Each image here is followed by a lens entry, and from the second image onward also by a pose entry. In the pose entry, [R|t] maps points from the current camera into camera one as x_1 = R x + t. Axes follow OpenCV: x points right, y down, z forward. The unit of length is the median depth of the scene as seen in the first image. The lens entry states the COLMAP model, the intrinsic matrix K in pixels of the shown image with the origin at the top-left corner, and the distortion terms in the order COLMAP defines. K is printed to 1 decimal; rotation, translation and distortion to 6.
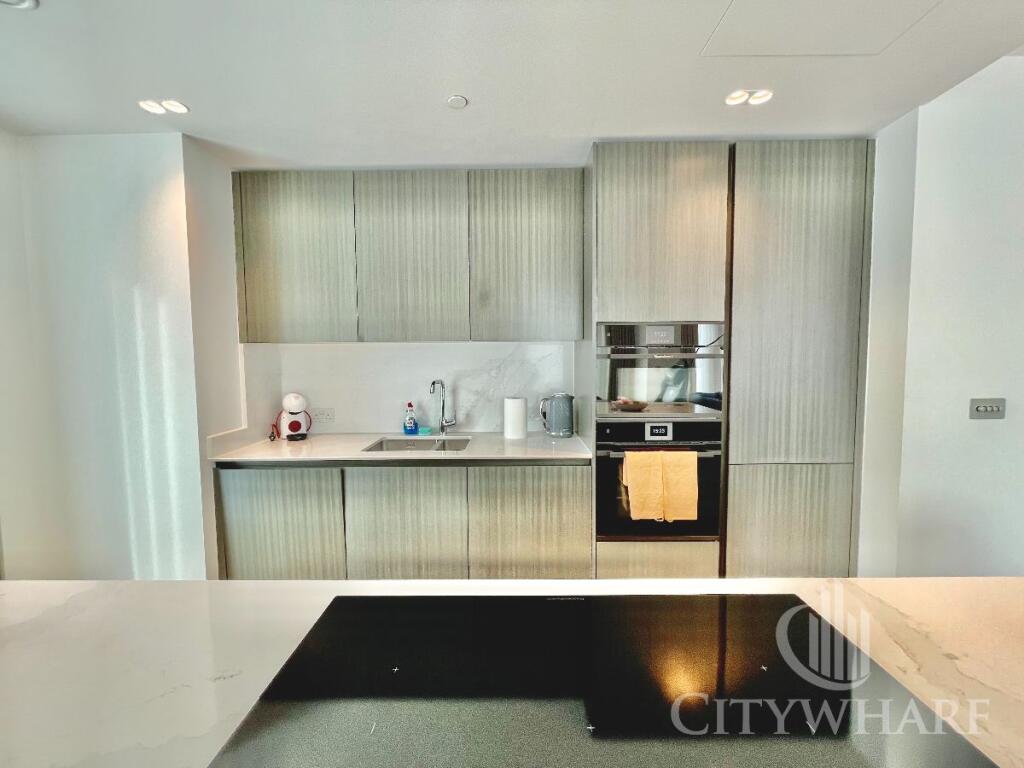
lens RADIAL K [[414.4, 0, 513.4], [0, 414.4, 384.4], [0, 0, 1]] dist [0.000973, -0.000018]
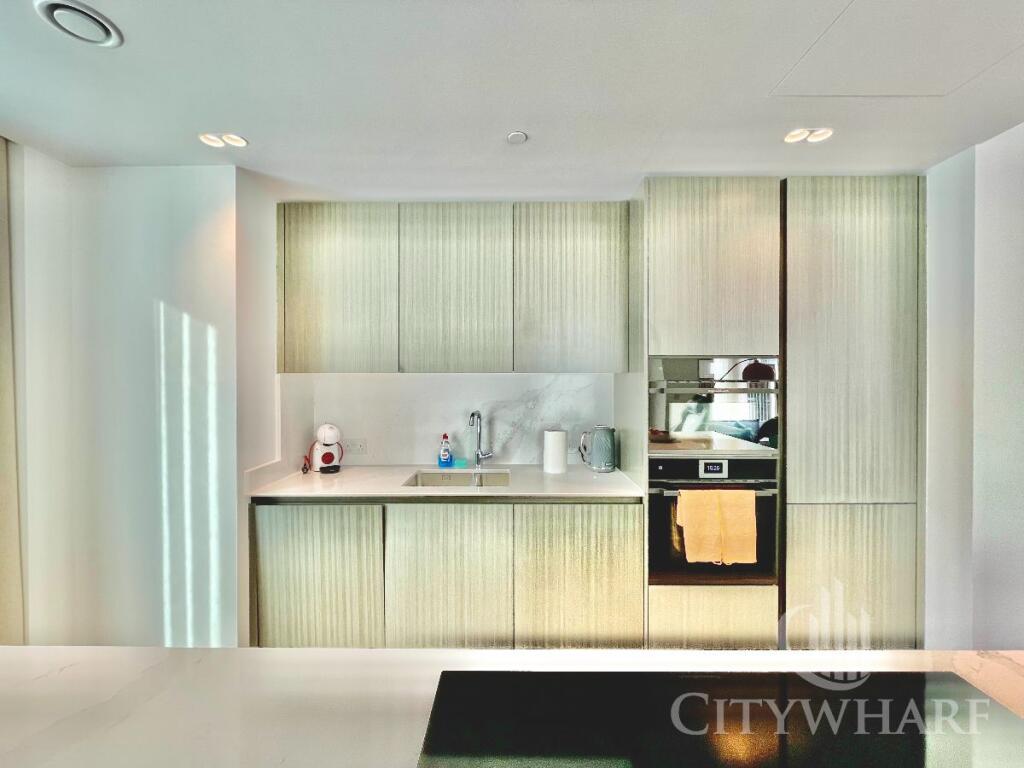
lens RADIAL K [[414.4, 0, 513.4], [0, 414.4, 384.4], [0, 0, 1]] dist [0.000973, -0.000018]
pose [[0.999975, 0.007010, -0.000696, -0.112991], [-0.007038, 0.998396, -0.056180, -0.024220], [0.000301, 0.056184, 0.998420, 0.026620]]
